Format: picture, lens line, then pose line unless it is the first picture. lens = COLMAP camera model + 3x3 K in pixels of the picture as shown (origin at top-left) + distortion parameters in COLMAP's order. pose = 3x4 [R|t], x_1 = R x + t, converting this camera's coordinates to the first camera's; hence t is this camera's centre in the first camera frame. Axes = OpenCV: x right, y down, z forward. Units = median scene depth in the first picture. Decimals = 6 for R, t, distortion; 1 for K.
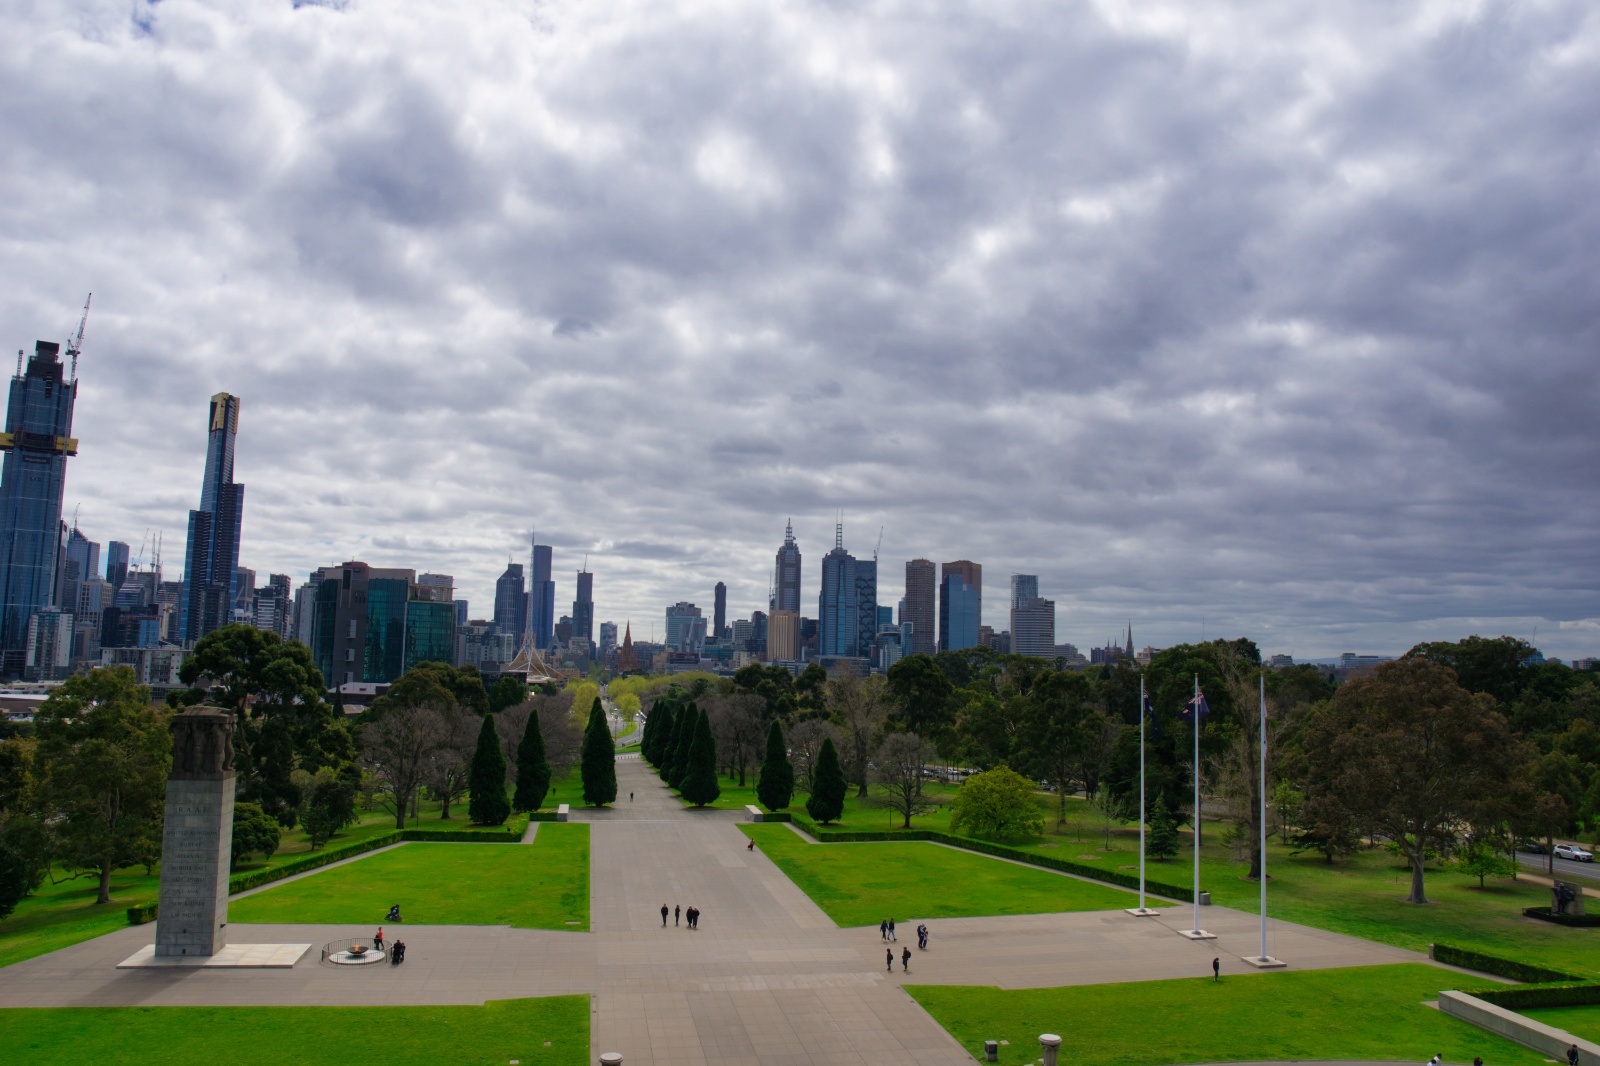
lens RADIAL K [[1121.4, 0, 801.4], [0, 1121.4, 532.0], [0, 0, 1]] dist [-0.110595, 0.072645]
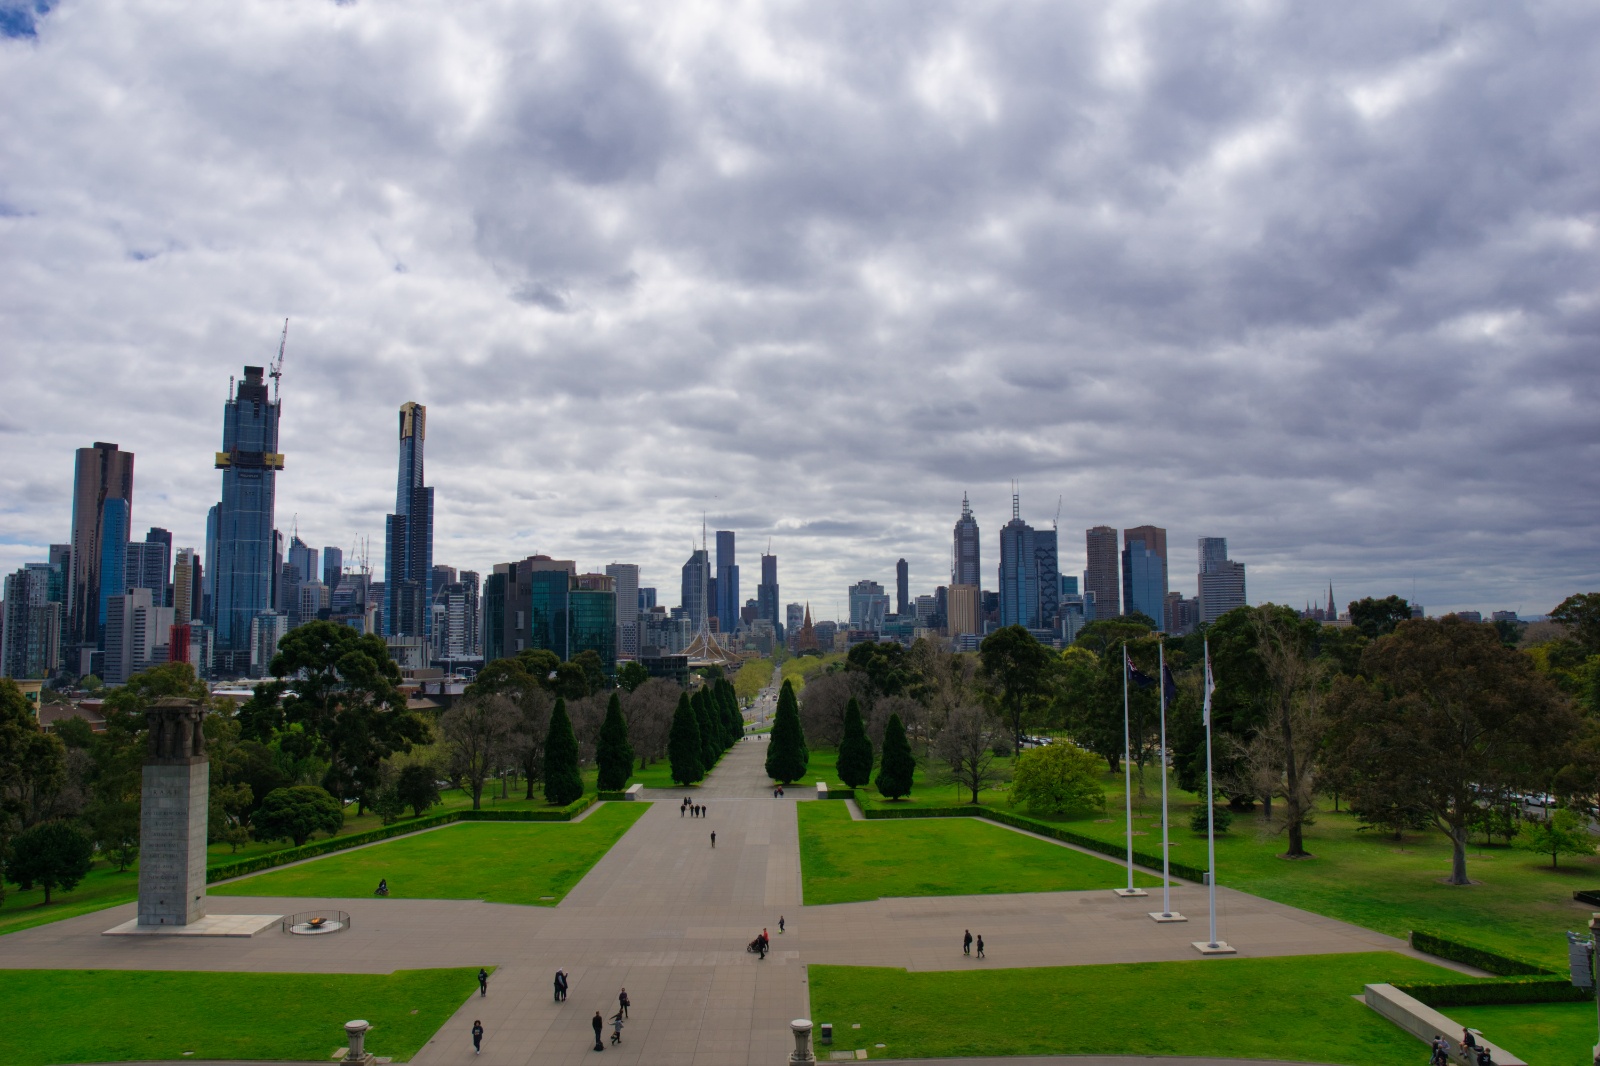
lens RADIAL K [[1121.4, 0, 801.4], [0, 1121.4, 532.0], [0, 0, 1]] dist [-0.110595, 0.072645]
pose [[0.984671, -0.047643, -0.167790, 0.019727], [0.051055, 0.998566, 0.016078, 0.000626], [0.166784, -0.024398, 0.985692, 0.002538]]
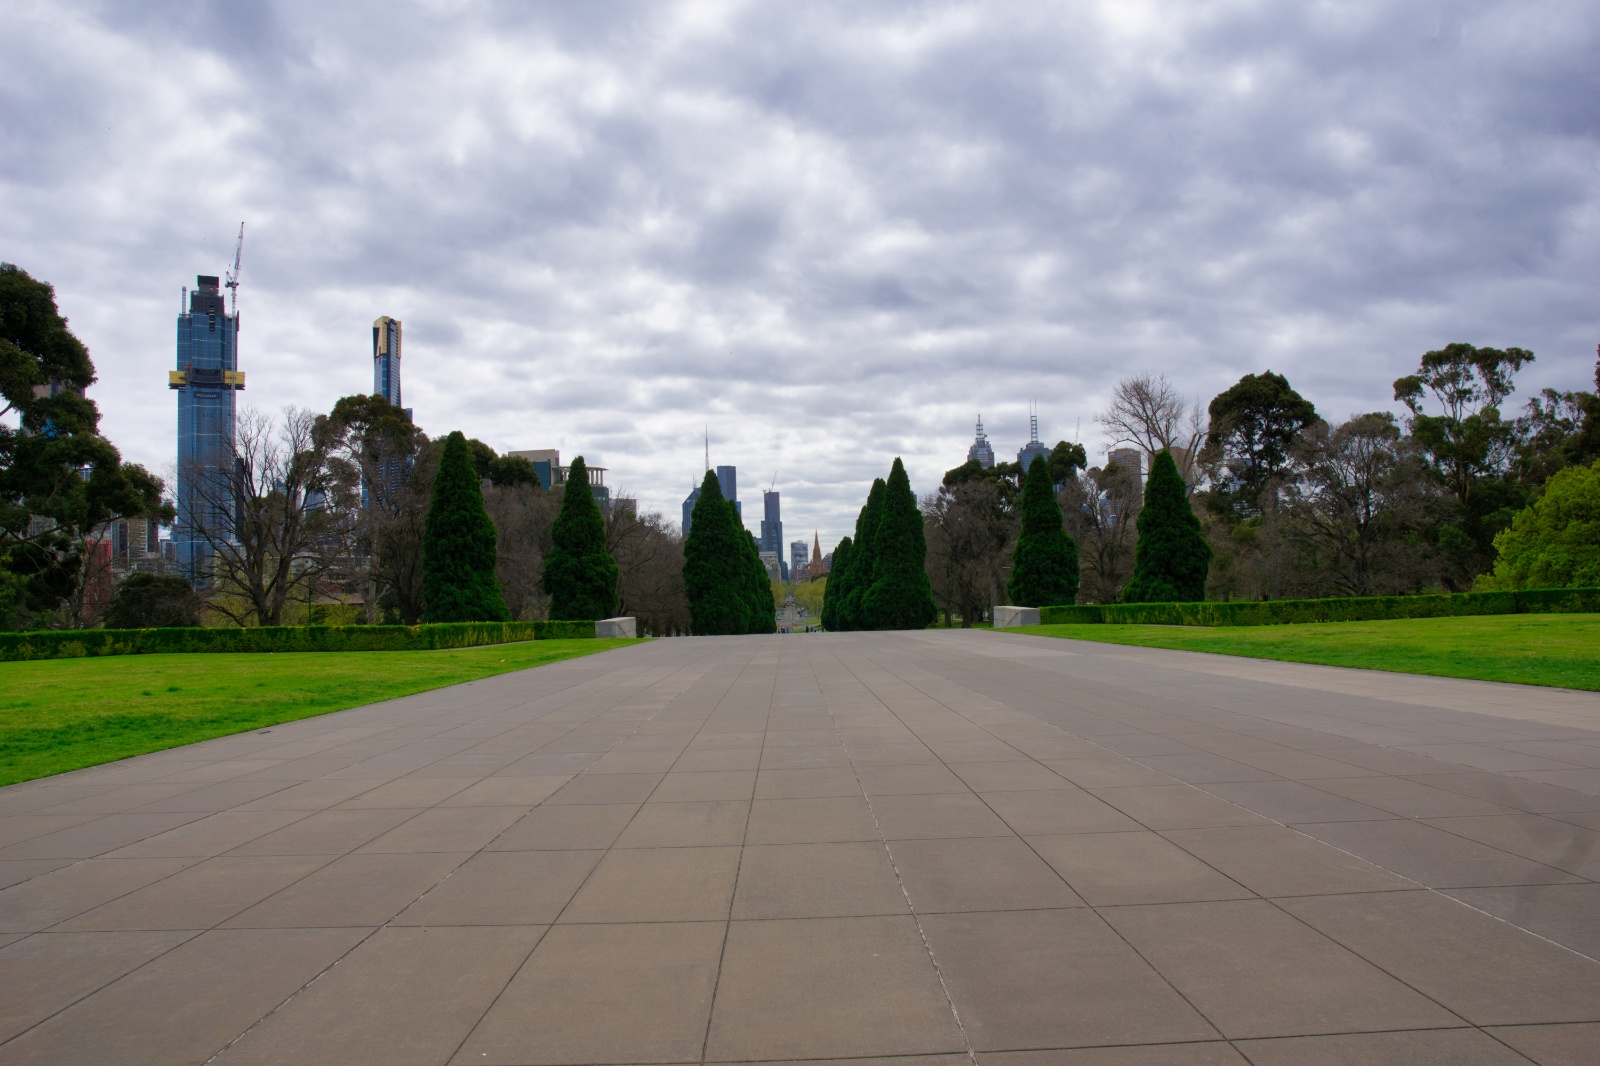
lens RADIAL K [[1121.4, 0, 801.4], [0, 1121.4, 532.0], [0, 0, 1]] dist [-0.110595, 0.072645]
pose [[0.983881, -0.057593, -0.169297, -0.007876], [0.069103, 0.995625, 0.062897, 0.029948], [0.164934, -0.073582, 0.983556, 0.085954]]
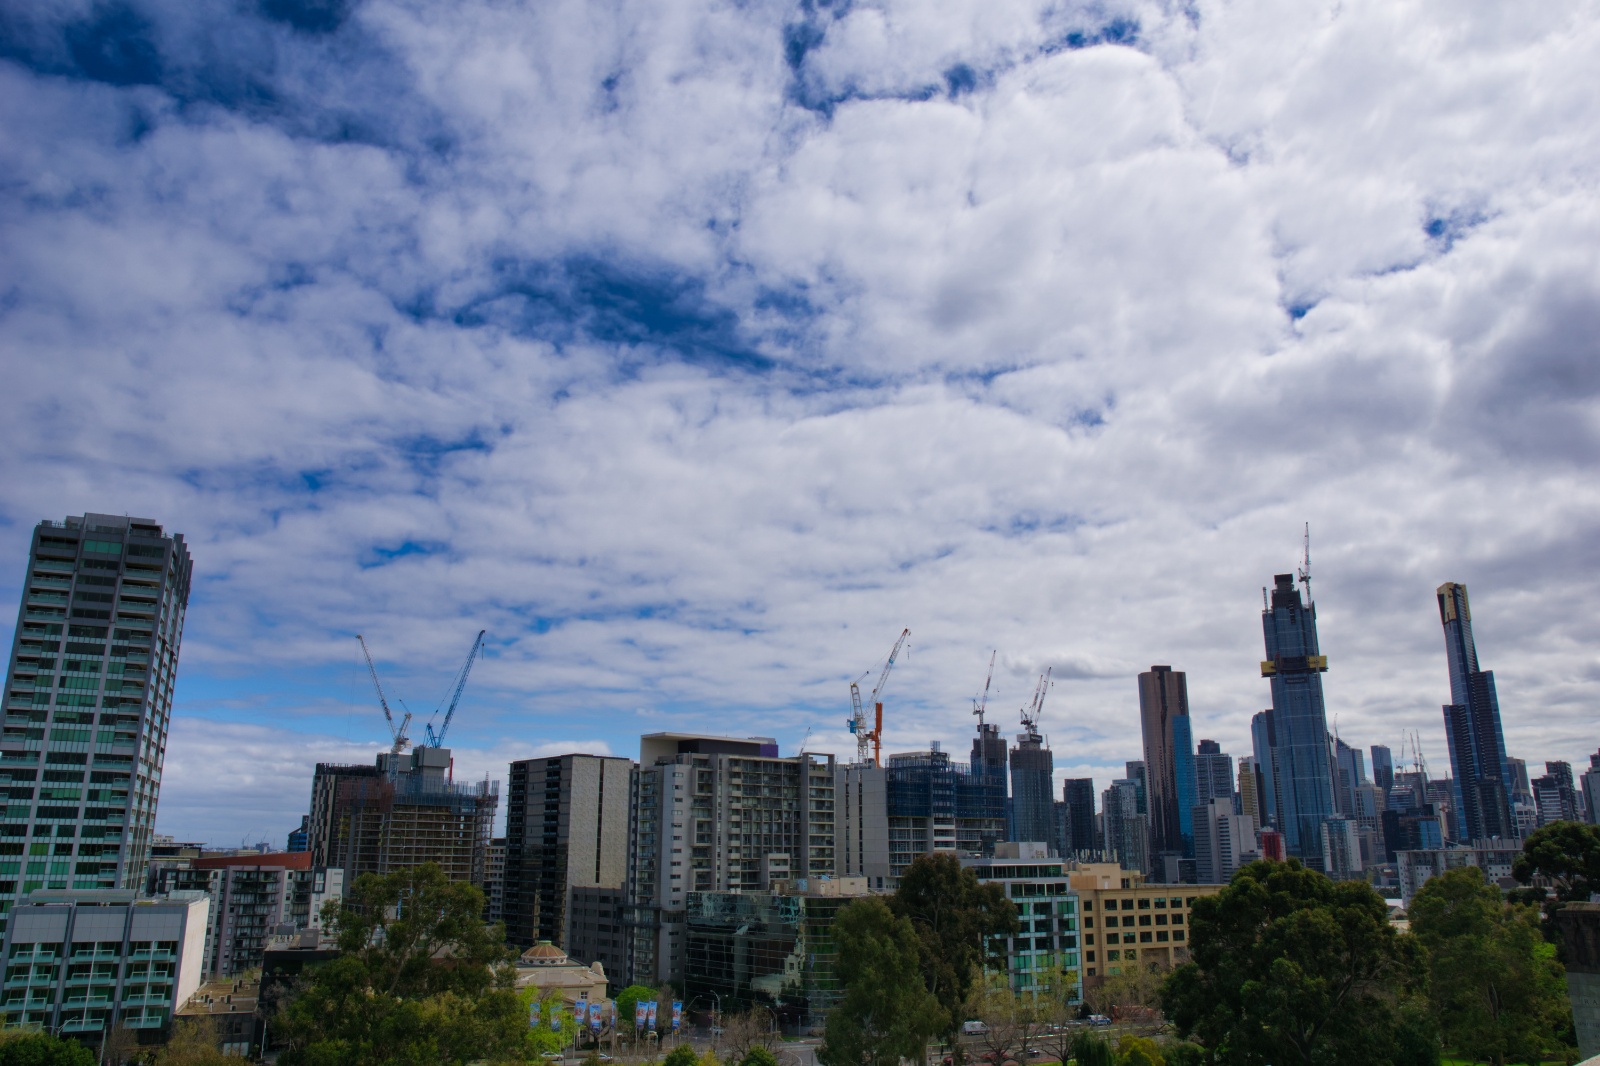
lens RADIAL K [[1121.4, 0, 801.4], [0, 1121.4, 532.0], [0, 0, 1]] dist [-0.110595, 0.072645]
pose [[0.503492, -0.260677, -0.823738, 0.002731], [0.110587, 0.965002, -0.237787, -0.002015], [0.856894, 0.028629, 0.514697, -0.017118]]
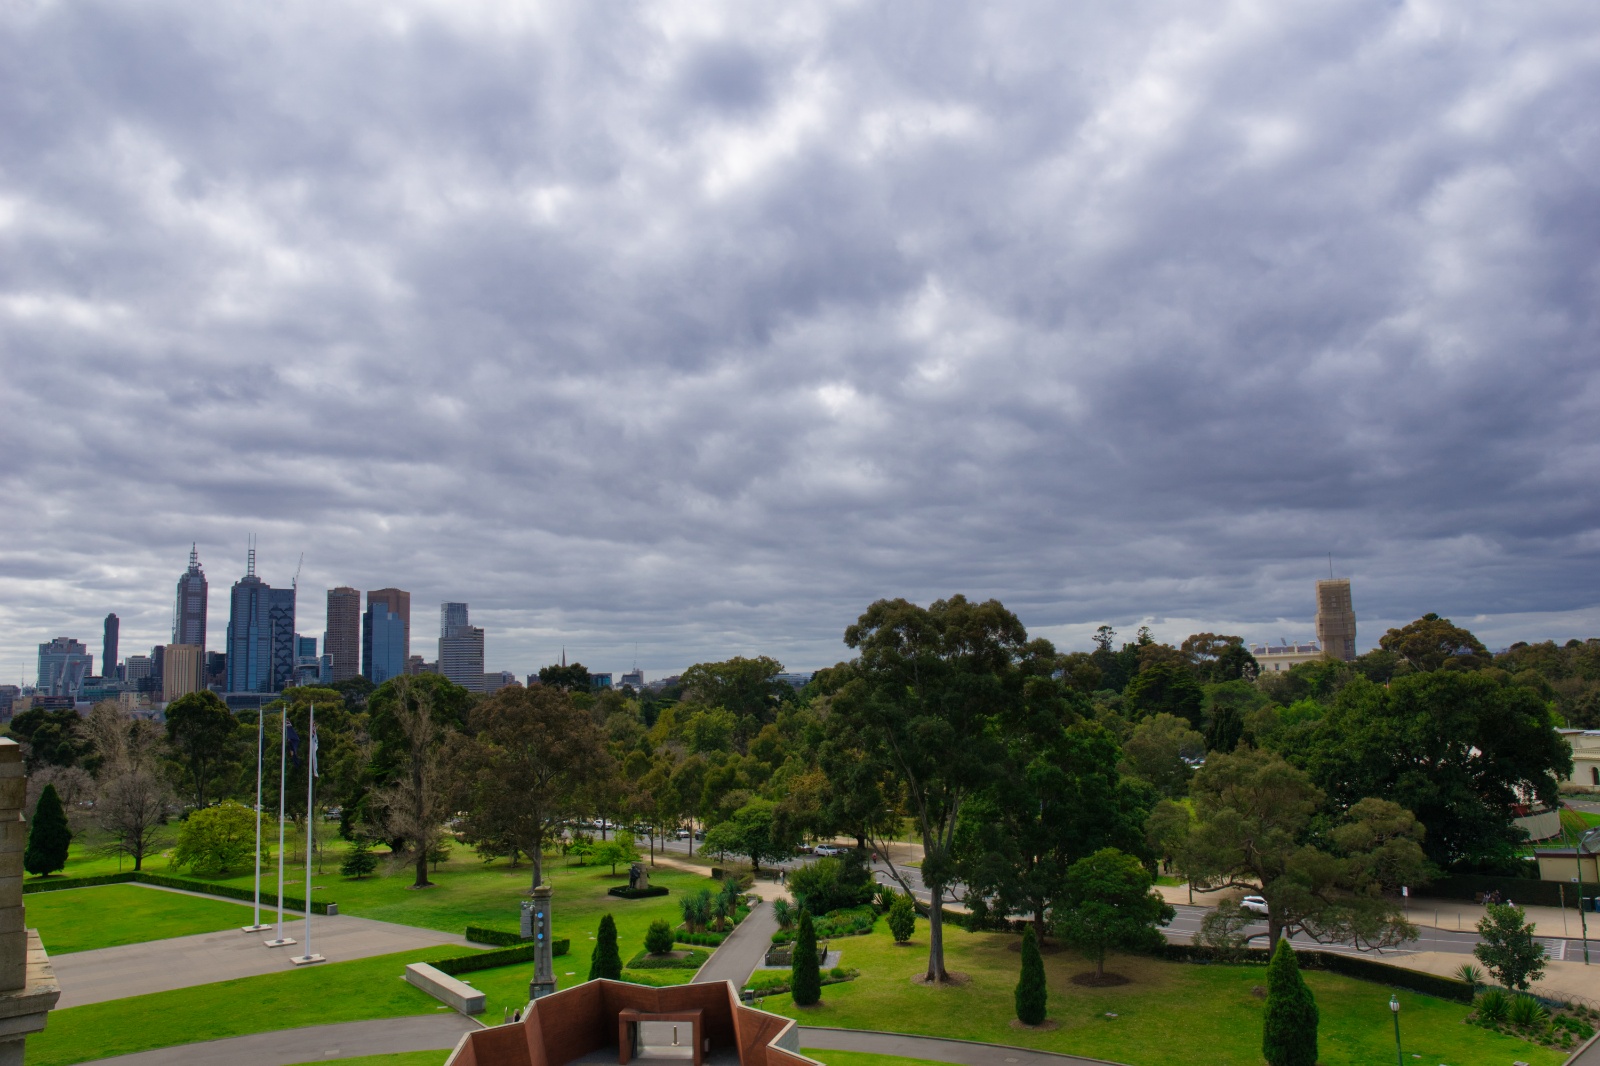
lens RADIAL K [[1121.4, 0, 801.4], [0, 1121.4, 532.0], [0, 0, 1]] dist [-0.110595, 0.072645]
pose [[0.885812, 0.015099, 0.463798, 0.027320], [-0.004086, 0.999686, -0.024741, -0.001625], [-0.464026, 0.020021, 0.885595, -0.018722]]
